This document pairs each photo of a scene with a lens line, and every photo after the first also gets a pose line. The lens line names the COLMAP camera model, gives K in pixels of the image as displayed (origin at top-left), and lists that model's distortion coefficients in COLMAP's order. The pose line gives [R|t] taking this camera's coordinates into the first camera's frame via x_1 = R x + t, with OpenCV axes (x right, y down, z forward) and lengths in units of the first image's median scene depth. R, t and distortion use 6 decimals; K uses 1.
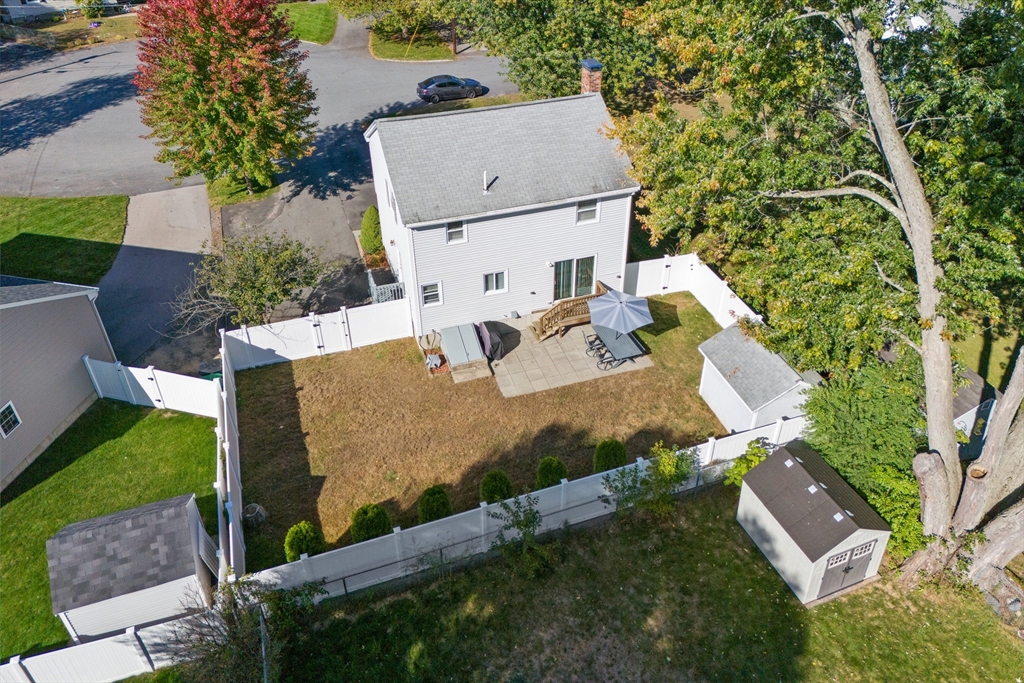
lens RADIAL K [[753.3, 0, 516.1], [0, 753.3, 292.9], [0, 0, 1]] dist [0.099725, -0.107592]
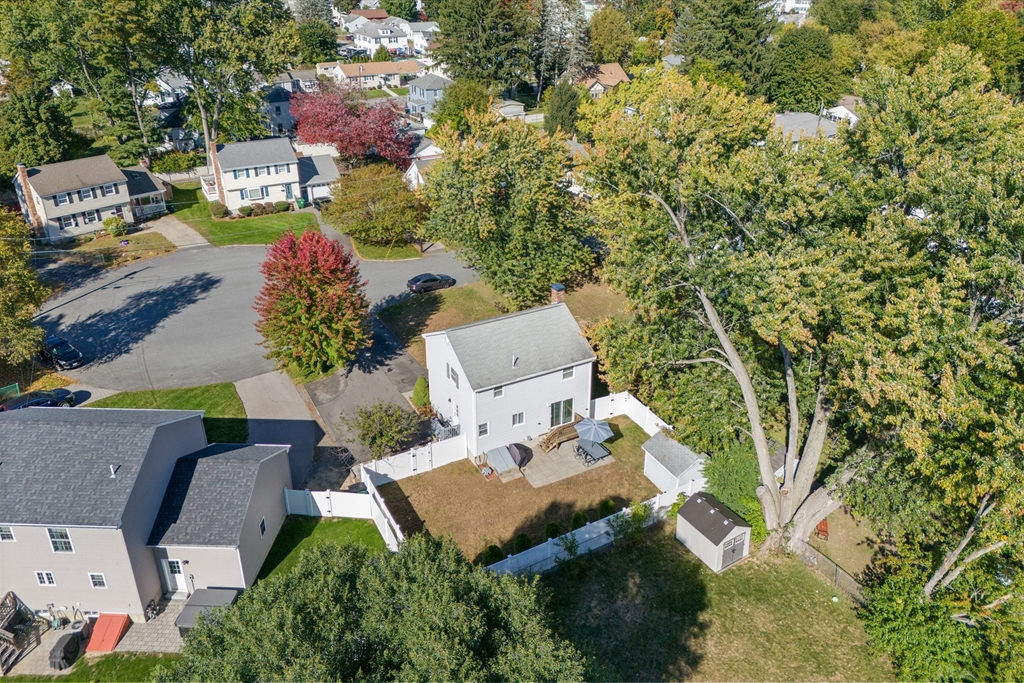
lens RADIAL K [[753.3, 0, 516.1], [0, 753.3, 292.9], [0, 0, 1]] dist [0.099725, -0.107592]
pose [[0.984910, -0.062103, 0.161544, -0.291118], [0.088775, 0.982536, -0.163528, -0.016163], [-0.148567, 0.175402, 0.973222, -0.694028]]
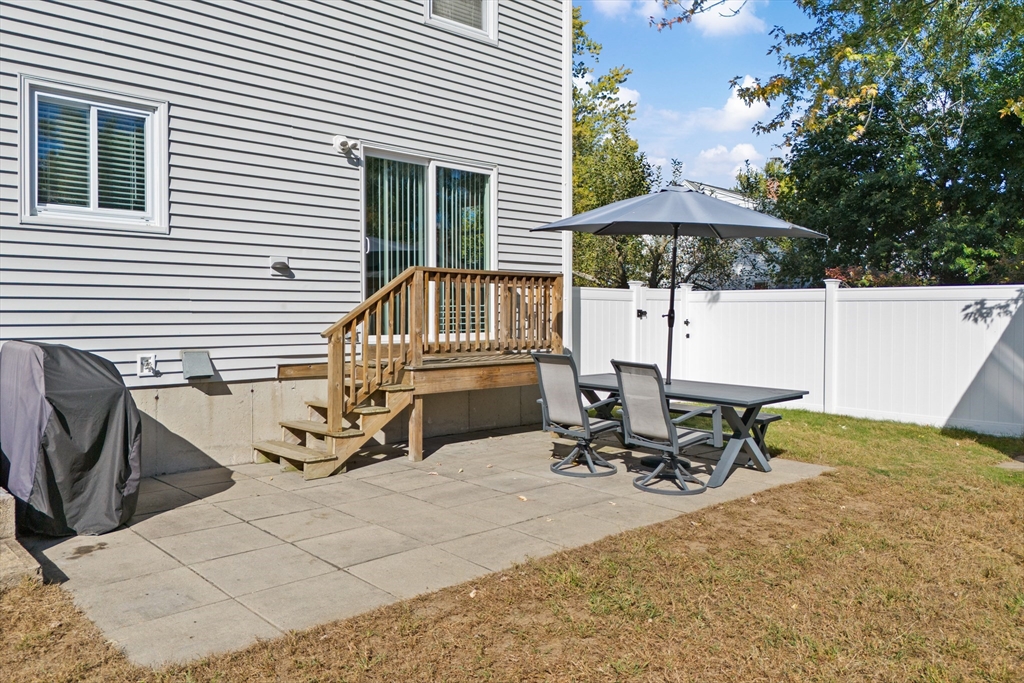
lens RADIAL K [[767.9, 0, 506.8], [0, 767.9, 313.6], [0, 0, 1]] dist [0.097841, -0.109565]
pose [[0.910591, 0.005007, 0.413279, -0.014638], [0.231495, 0.822184, -0.520022, 0.160526], [-0.342395, 0.569199, 0.747514, 0.835207]]
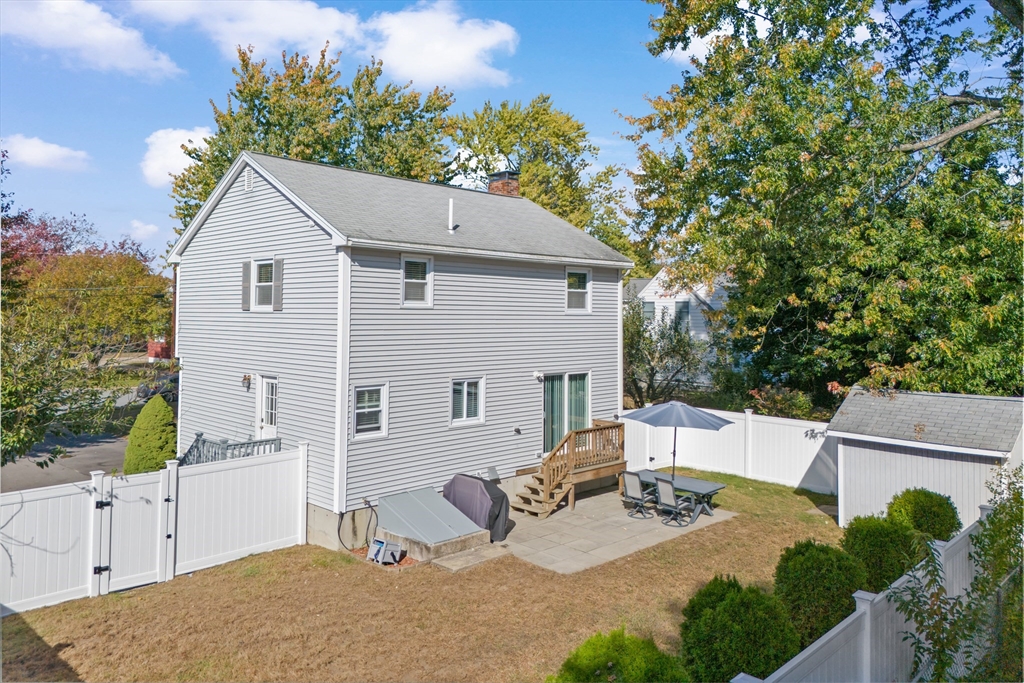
lens RADIAL K [[753.3, 0, 516.1], [0, 753.3, 292.9], [0, 0, 1]] dist [0.099725, -0.107592]
pose [[0.891984, 0.025661, 0.451339, -0.256692], [0.245830, 0.810334, -0.531908, 0.234295], [-0.379385, 0.585406, 0.716497, 0.538261]]
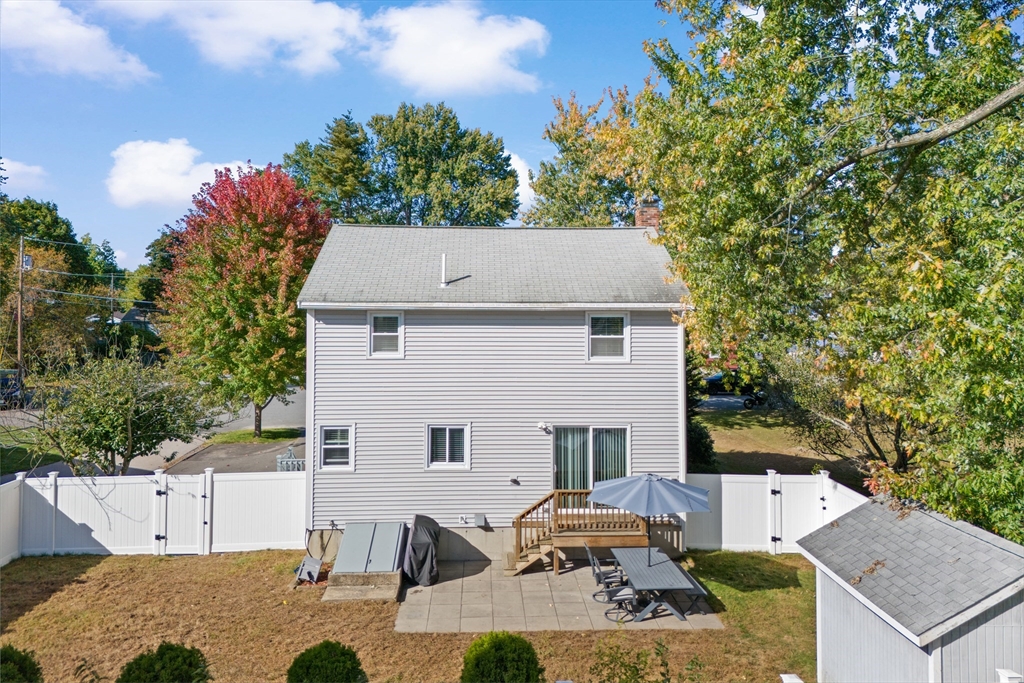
lens RADIAL K [[753.3, 0, 516.1], [0, 753.3, 292.9], [0, 0, 1]] dist [0.099725, -0.107592]
pose [[0.963031, 0.002604, -0.269380, 0.187592], [-0.159271, 0.811975, -0.561542, 0.218432], [0.217267, 0.583686, 0.782372, 0.477505]]
